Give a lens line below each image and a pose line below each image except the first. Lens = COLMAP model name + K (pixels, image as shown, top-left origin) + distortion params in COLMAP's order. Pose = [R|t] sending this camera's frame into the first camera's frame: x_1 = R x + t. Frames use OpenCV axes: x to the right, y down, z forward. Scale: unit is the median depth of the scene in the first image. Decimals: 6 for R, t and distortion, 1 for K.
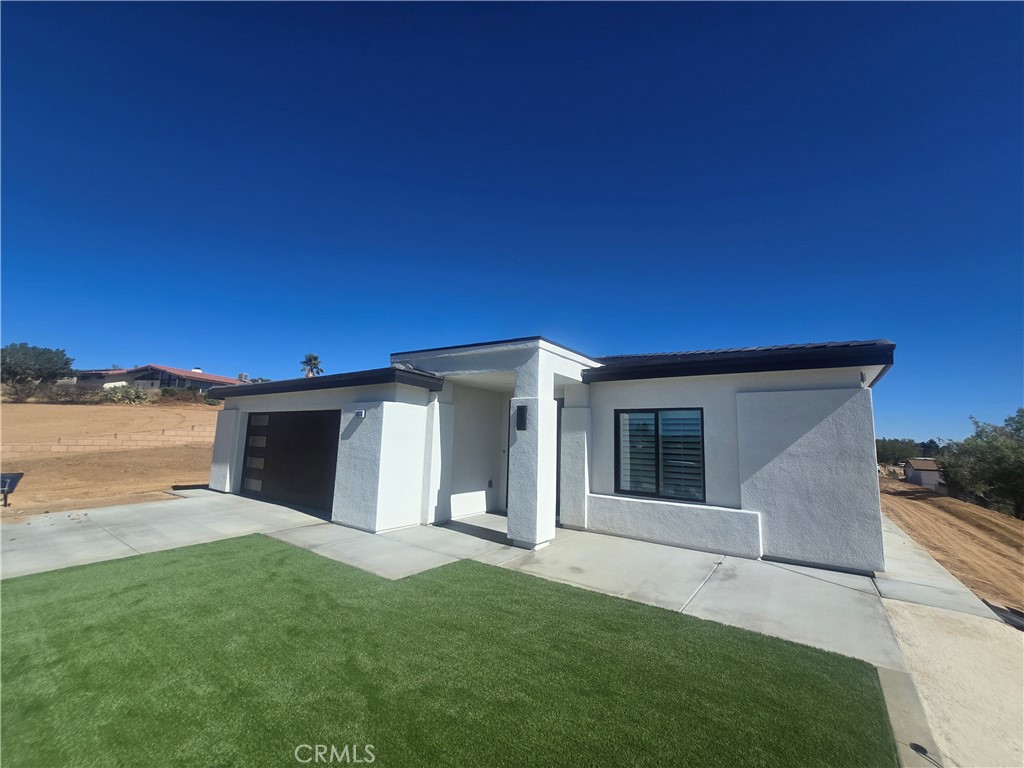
lens RADIAL K [[441.1, 0, 504.0], [0, 441.1, 385.7], [0, 0, 1]] dist [-0.000715, 0.002458]
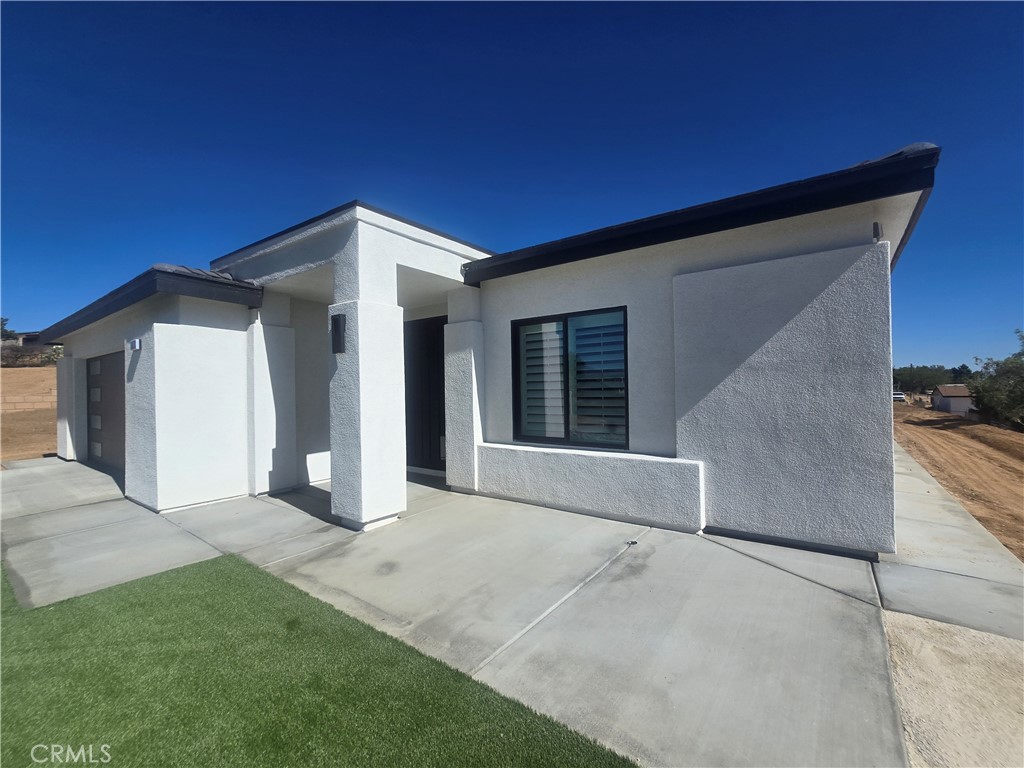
lens RADIAL K [[441.1, 0, 519.0], [0, 441.1, 393.7], [0, 0, 1]] dist [-0.000715, 0.002458]
pose [[0.998697, -0.046631, -0.020740, 0.301899], [0.048963, 0.990082, 0.131681, 0.084471], [0.014394, -0.132524, 0.991075, 0.343380]]
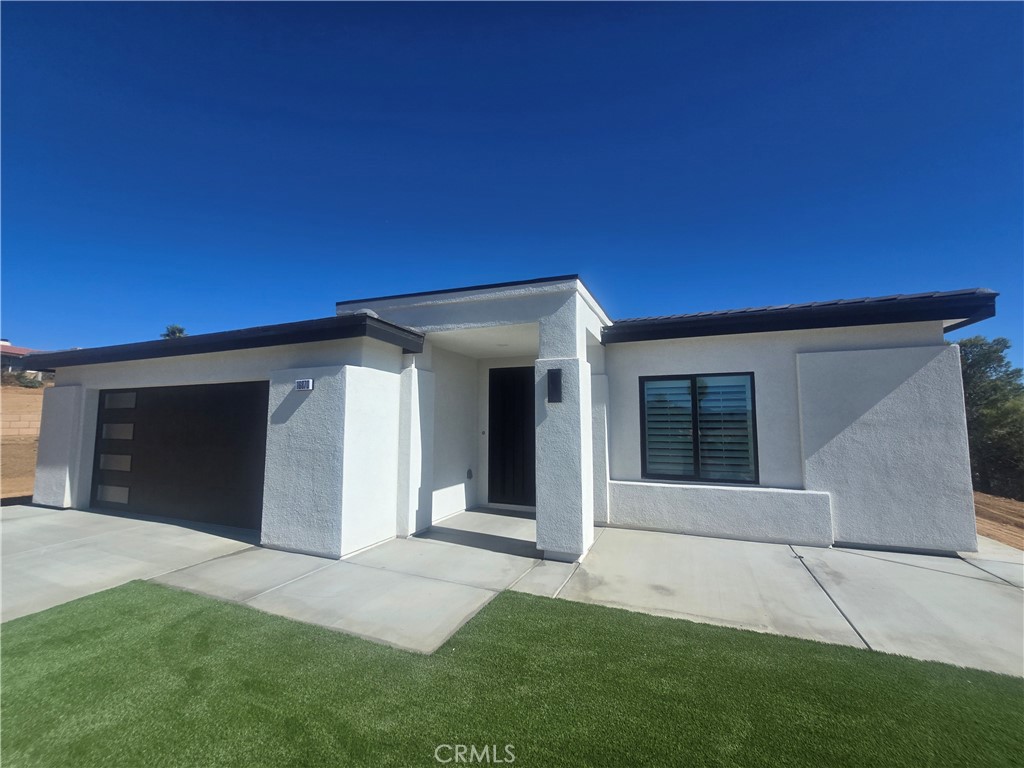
lens RADIAL K [[441.1, 0, 503.2], [0, 441.1, 387.1], [0, 0, 1]] dist [-0.000715, 0.002458]
pose [[0.972066, -0.011749, 0.234414, -0.206819], [0.001076, 0.998959, 0.045610, 0.040450], [-0.234706, -0.044084, 0.971066, 0.299157]]
